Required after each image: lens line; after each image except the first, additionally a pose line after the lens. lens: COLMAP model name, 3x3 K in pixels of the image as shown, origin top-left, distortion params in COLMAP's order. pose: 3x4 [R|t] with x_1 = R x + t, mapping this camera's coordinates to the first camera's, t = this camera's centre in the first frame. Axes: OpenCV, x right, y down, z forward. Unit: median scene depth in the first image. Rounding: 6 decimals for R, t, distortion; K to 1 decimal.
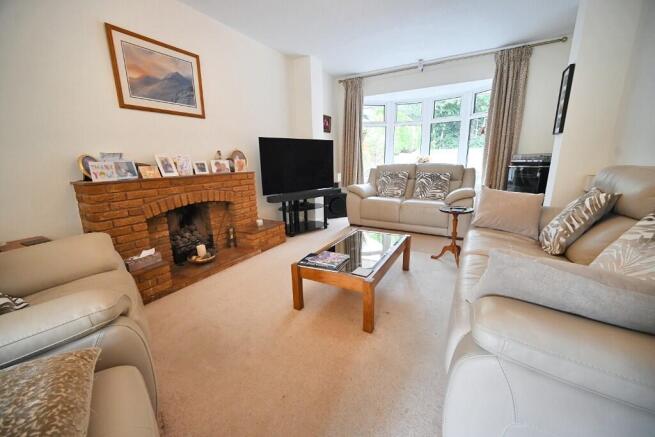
lens RADIAL K [[259.2, 0, 327.3], [0, 259.2, 218.3], [0, 0, 1]] dist [-0.003570, 0.000267]
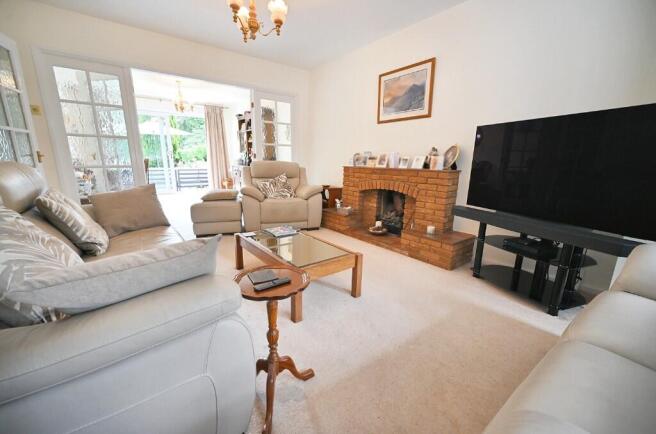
lens RADIAL K [[265.1, 0, 327.9], [0, 265.1, 218.7], [0, 0, 1]] dist [0.002595, 0.000093]
pose [[-0.370376, 0.222974, -0.901723, 0.759937], [-0.212400, 0.924712, 0.315901, -0.258628], [0.904272, 0.308528, -0.295132, 1.083877]]
